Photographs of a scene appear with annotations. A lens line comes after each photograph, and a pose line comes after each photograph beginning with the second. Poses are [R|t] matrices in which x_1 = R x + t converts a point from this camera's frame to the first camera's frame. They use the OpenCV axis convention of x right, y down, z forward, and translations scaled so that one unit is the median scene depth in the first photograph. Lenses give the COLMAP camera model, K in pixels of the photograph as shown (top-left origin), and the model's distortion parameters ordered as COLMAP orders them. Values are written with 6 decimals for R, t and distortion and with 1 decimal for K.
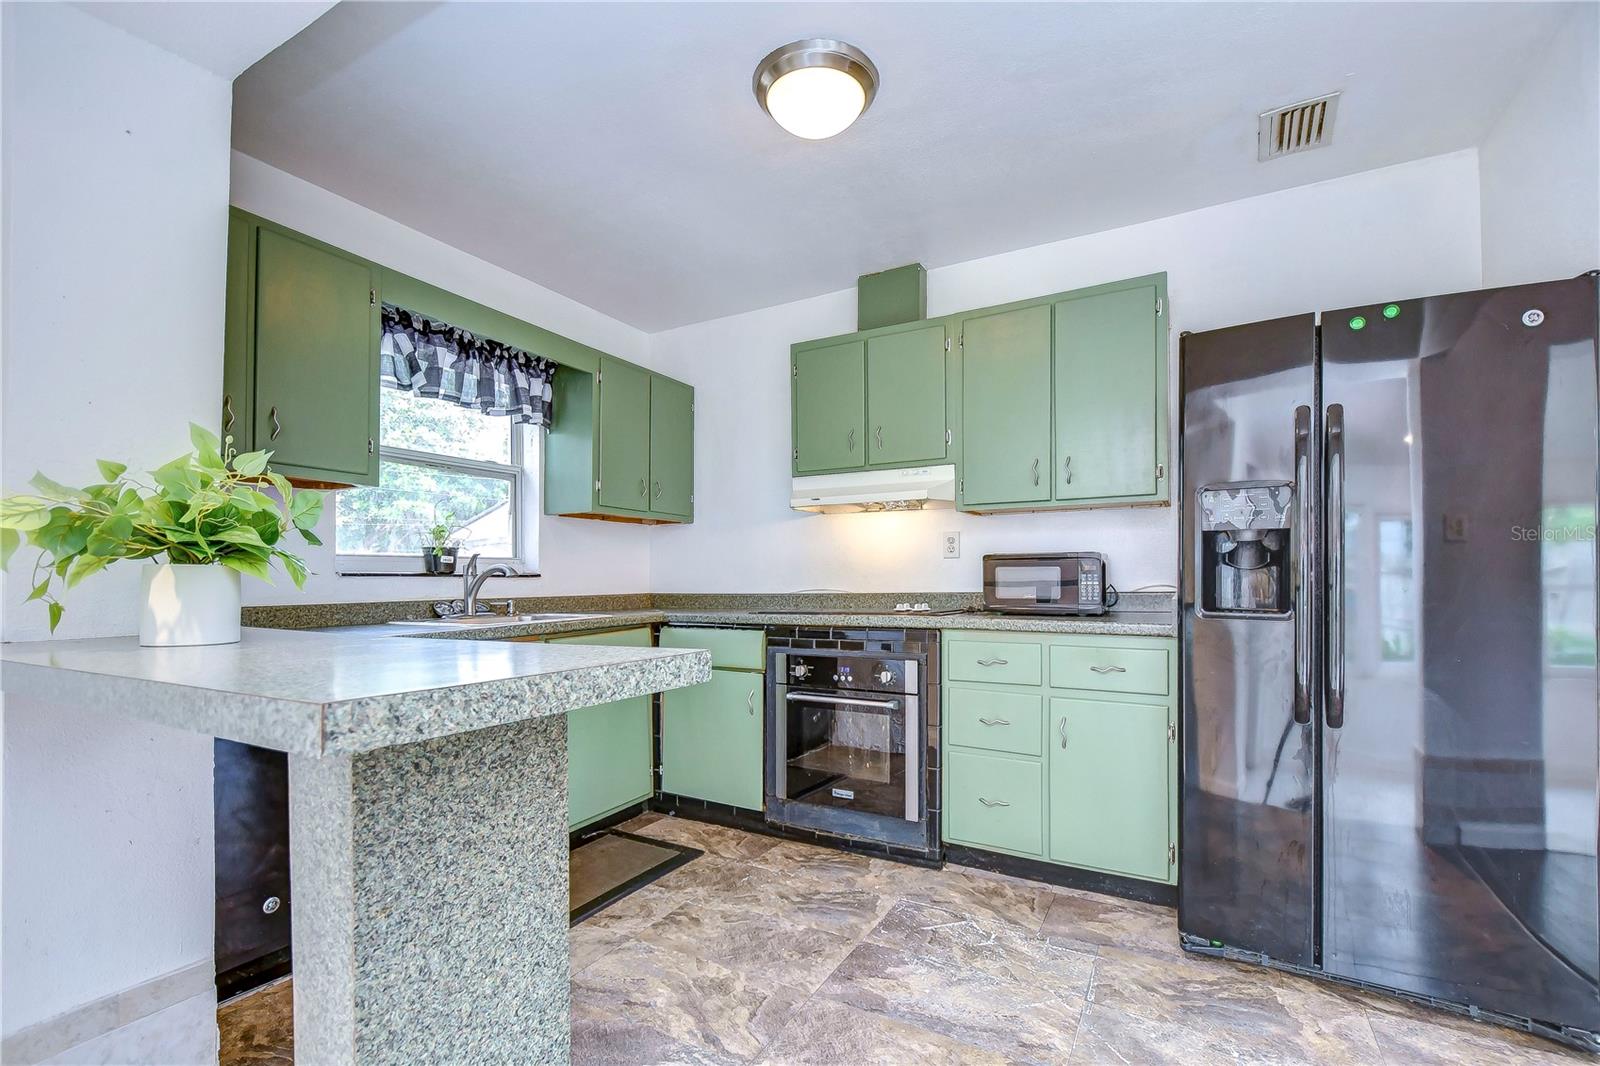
lens RADIAL K [[702.0, 0, 807.0], [0, 702.0, 575.5], [0, 0, 1]] dist [0.008175, -0.006684]
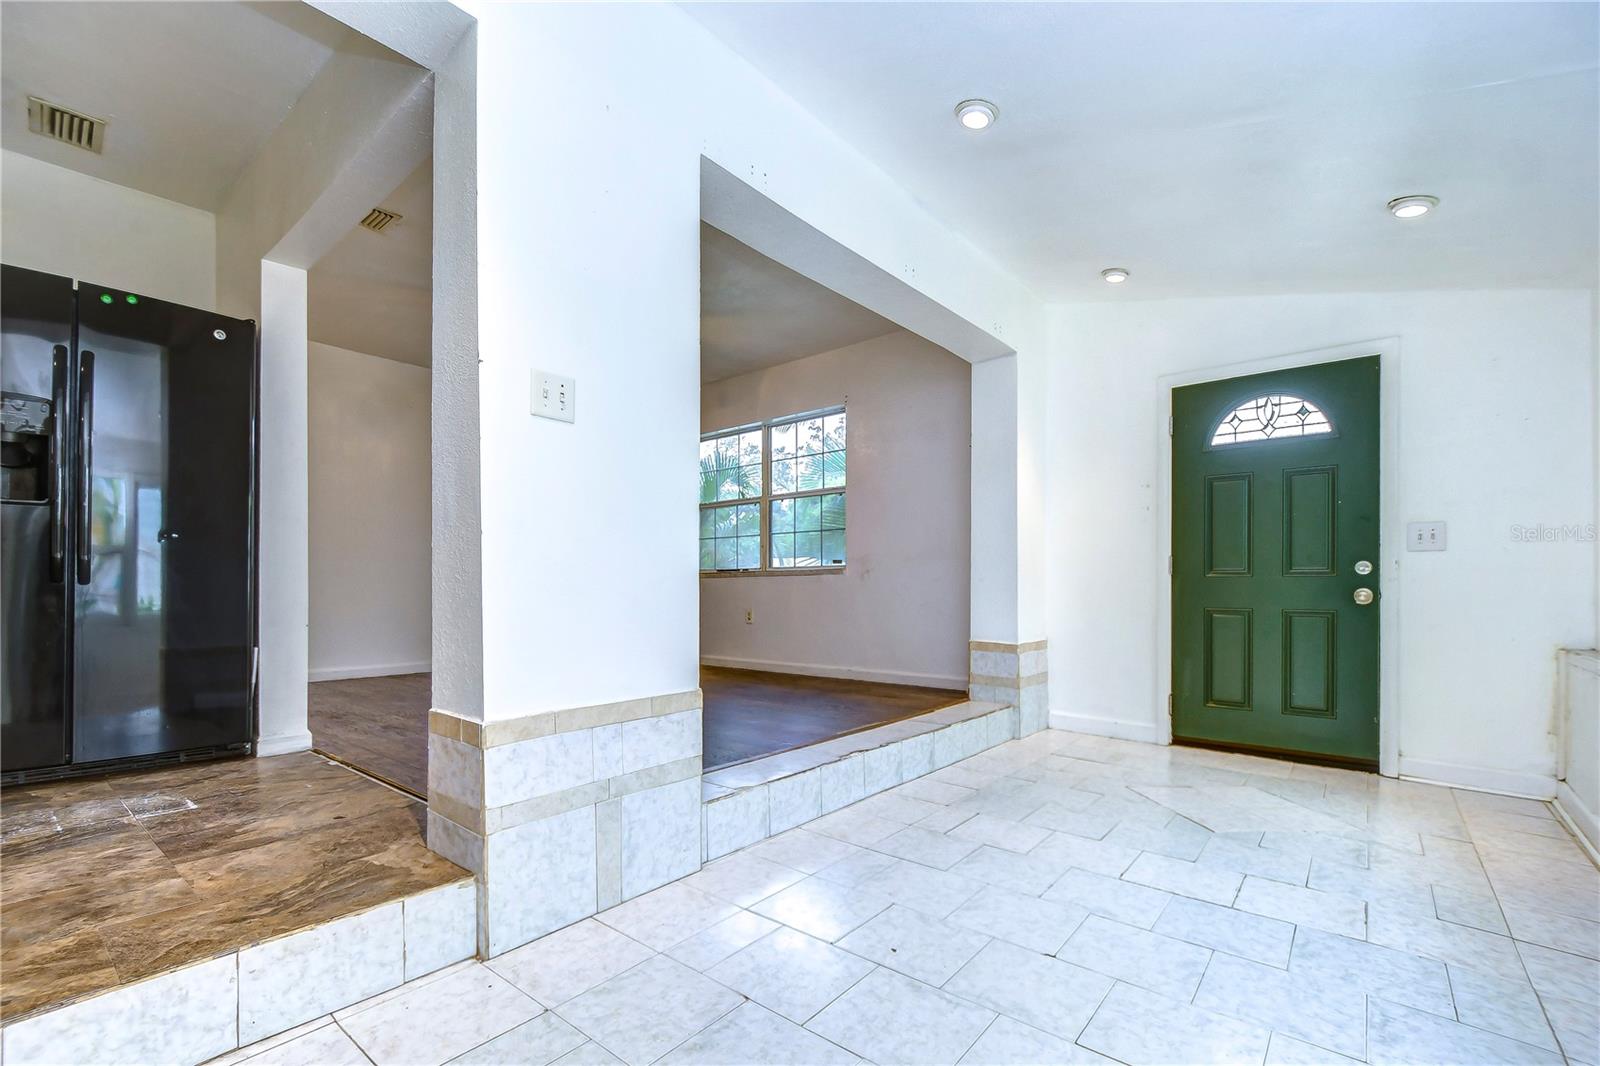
lens RADIAL K [[702.0, 0, 799.6], [0, 702.0, 586.0], [0, 0, 1]] dist [0.008175, -0.006684]
pose [[0.191807, 0.001945, 0.981431, -0.232634], [-0.004718, 0.999988, -0.001059, 0.147497], [-0.981421, -0.004428, 0.191814, -0.446068]]
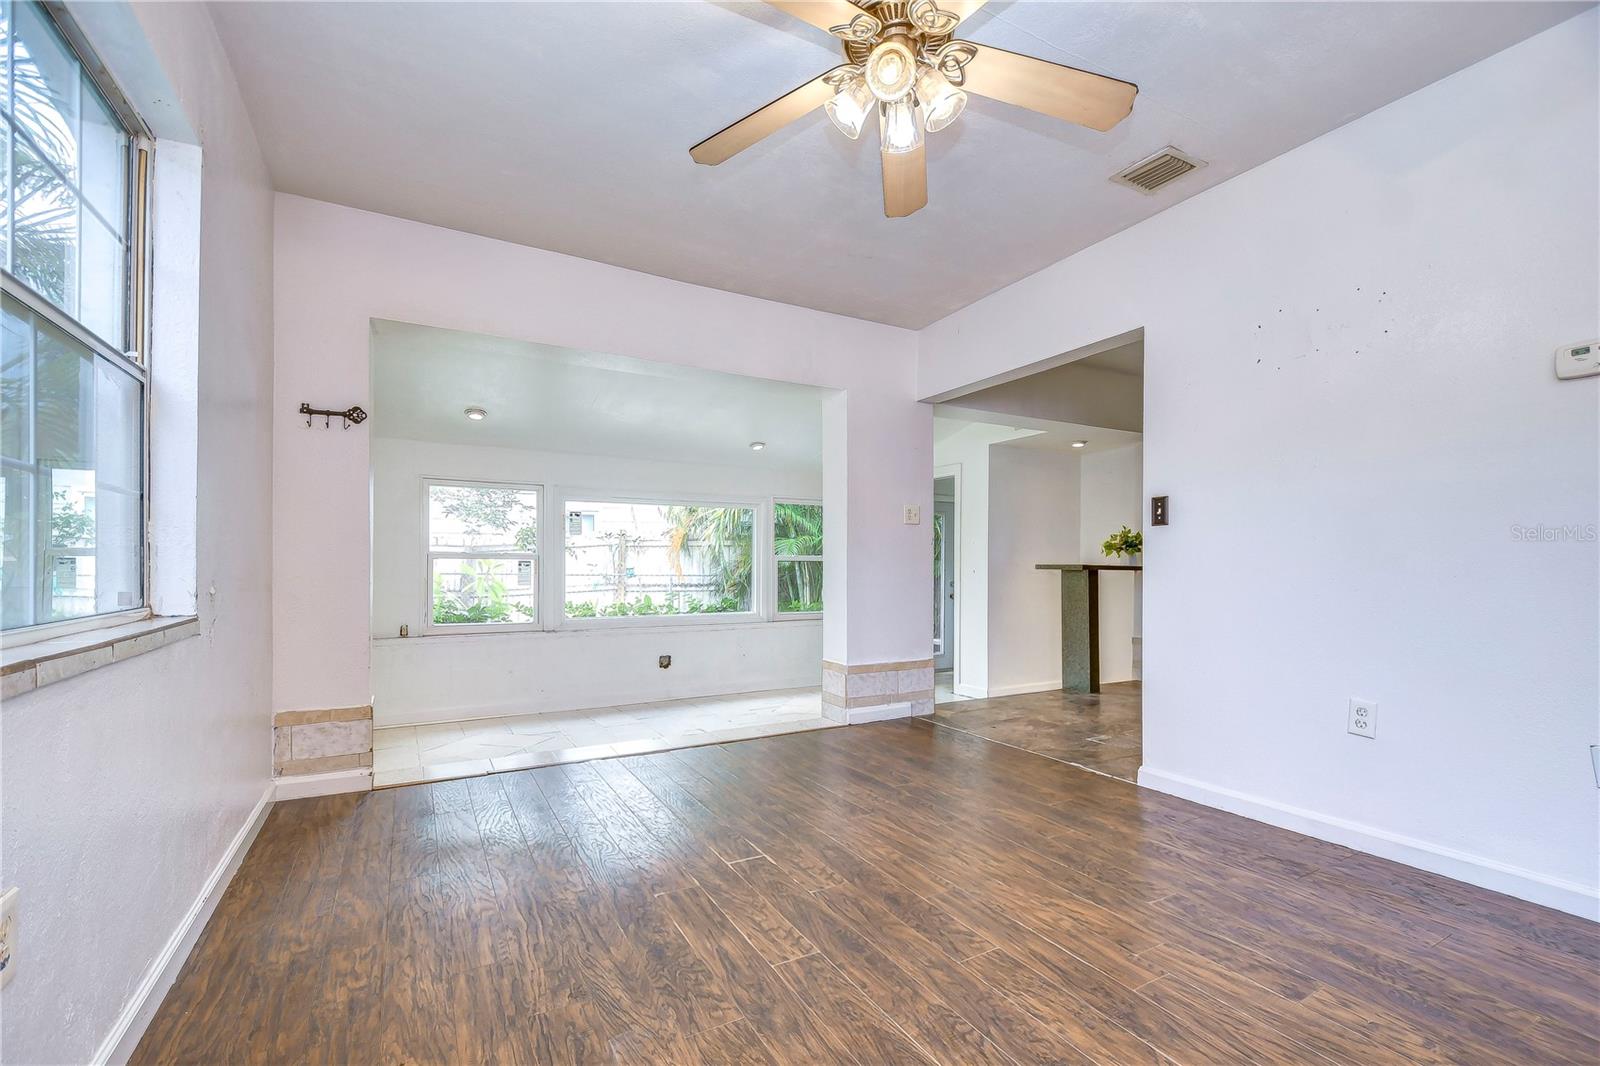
lens RADIAL K [[702.0, 0, 810.9], [0, 702.0, 575.8], [0, 0, 1]] dist [0.008175, -0.006684]
pose [[-0.522894, 0.011131, -0.852325, 2.077141], [0.002600, 0.999931, 0.011463, 0.043242], [0.852394, 0.003778, -0.522887, 0.719067]]
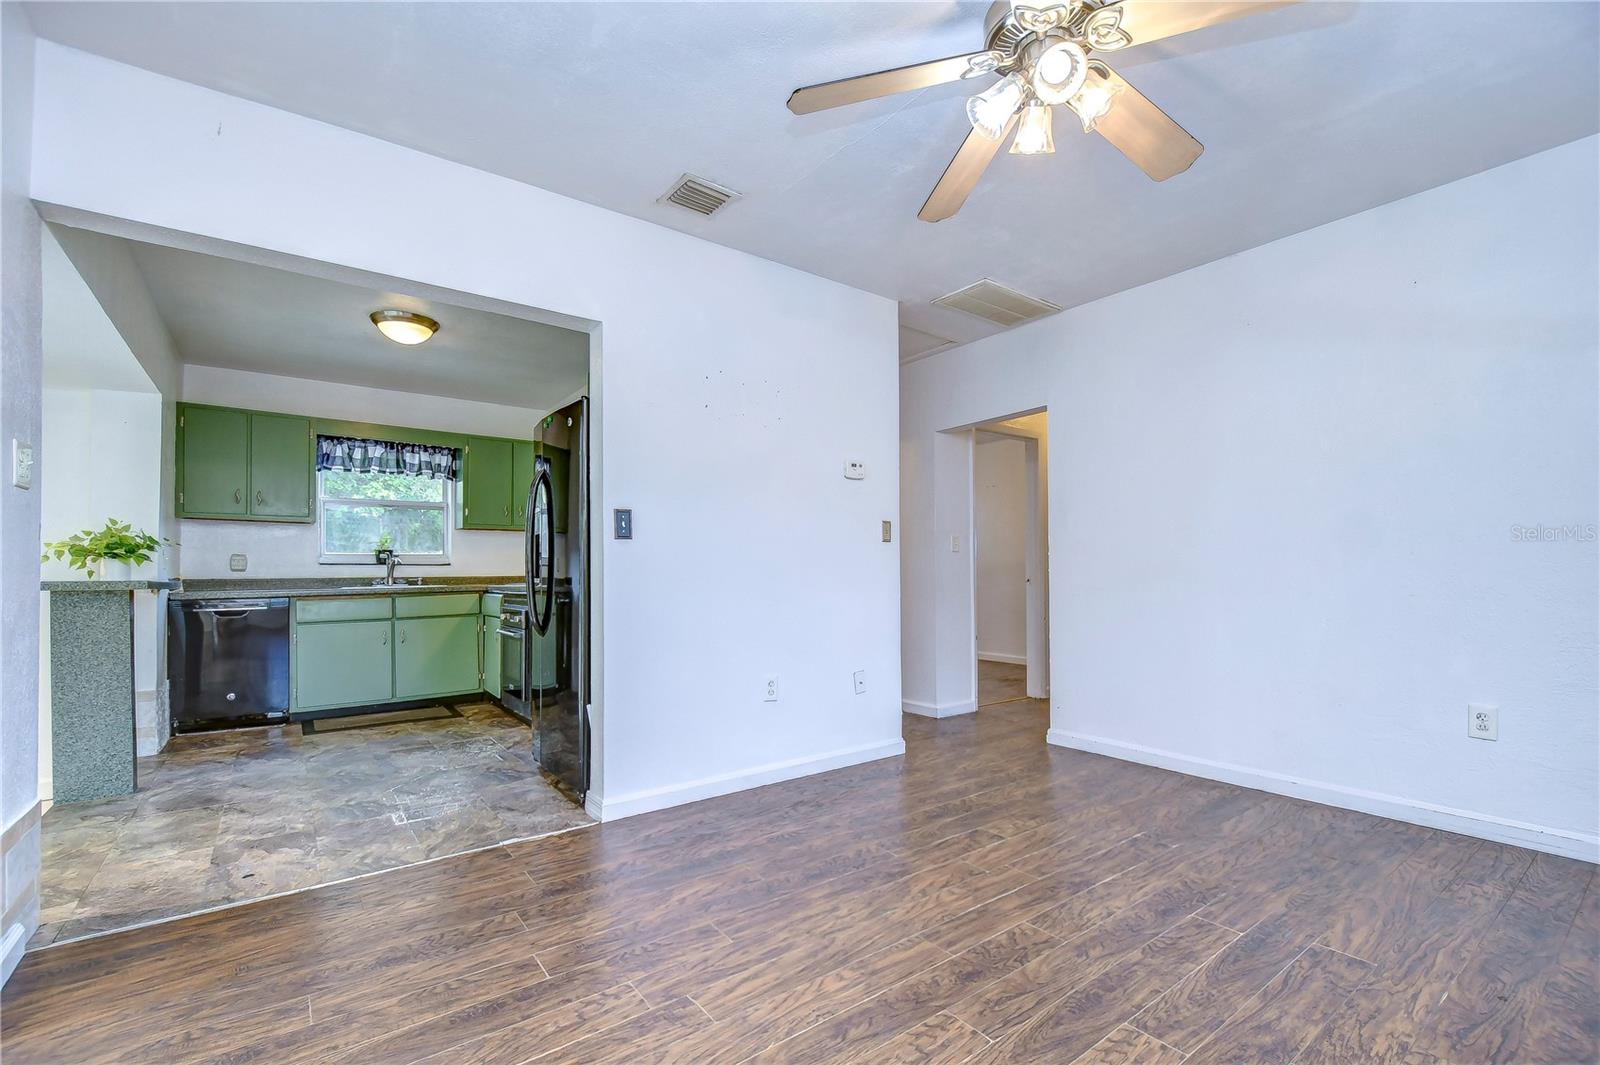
lens RADIAL K [[702.0, 0, 794.4], [0, 702.0, 566.0], [0, 0, 1]] dist [0.008175, -0.006684]
pose [[0.910008, -0.010150, -0.414466, 1.482767], [0.009104, 0.999948, -0.004500, 0.026497], [0.414490, 0.000322, 0.910054, -0.305673]]
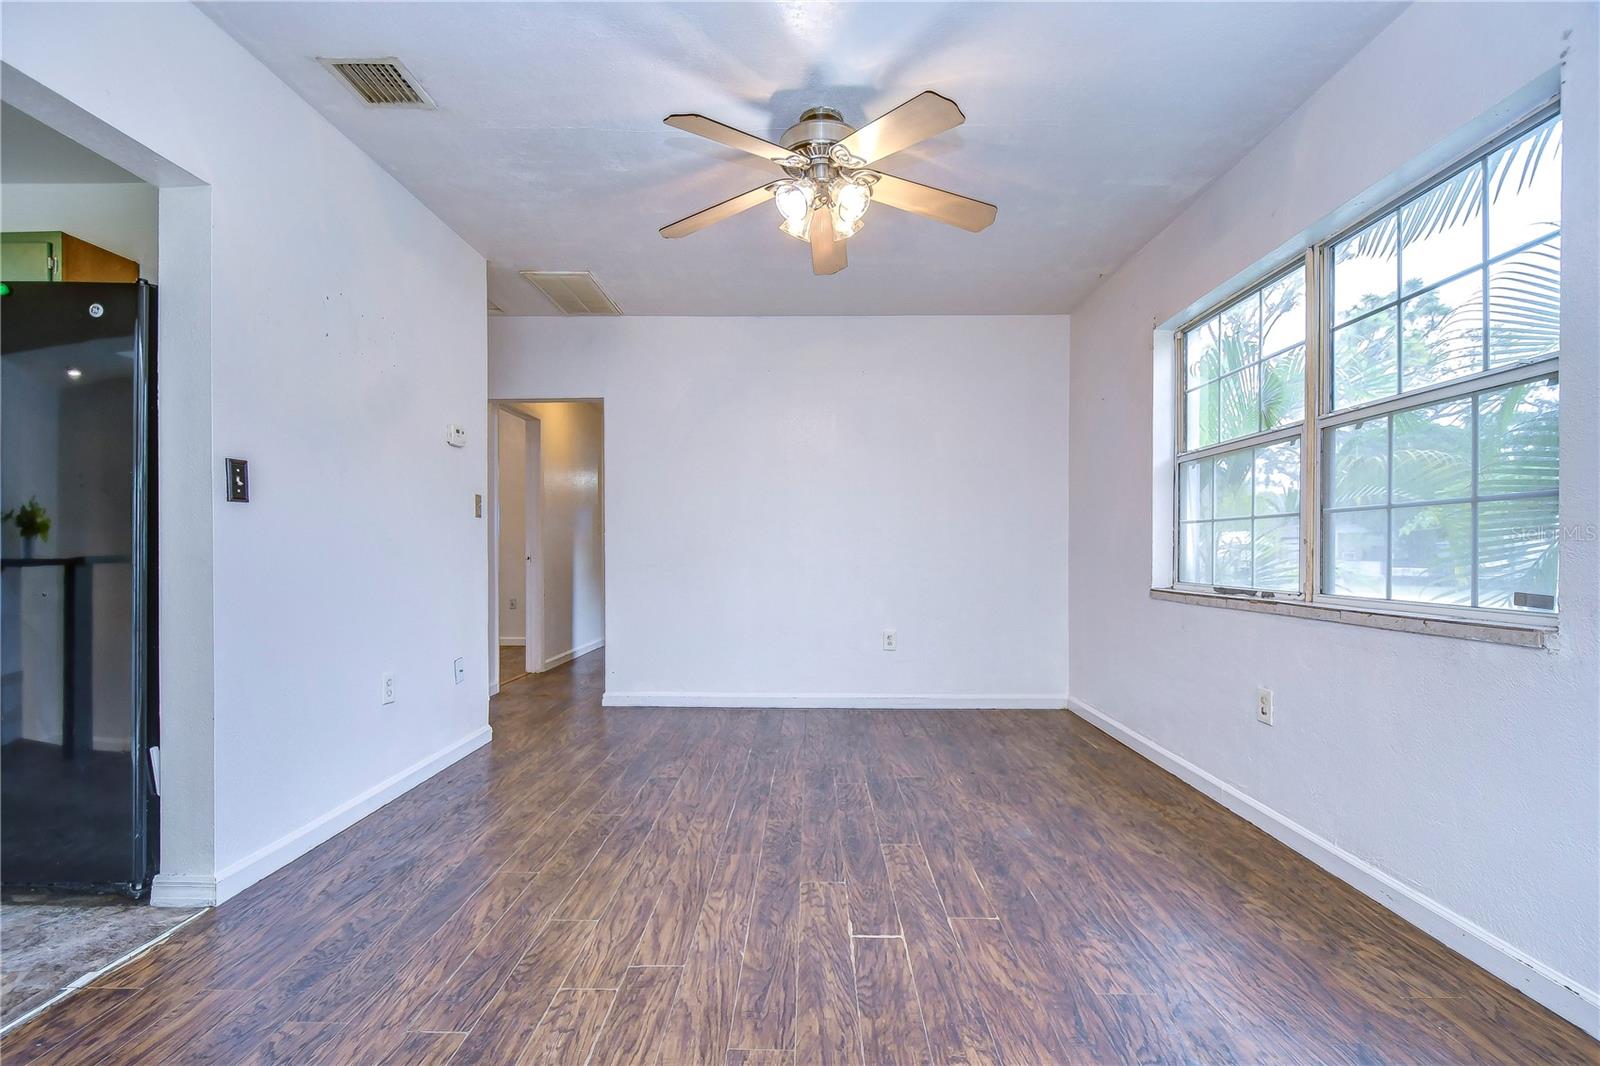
lens RADIAL K [[702.0, 0, 807.7], [0, 702.0, 560.8], [0, 0, 1]] dist [0.008175, -0.006684]
pose [[0.882534, -0.006412, 0.470205, 0.962845], [-0.002491, 0.999829, 0.018309, 0.026526], [-0.470243, -0.017329, 0.882367, -0.407768]]
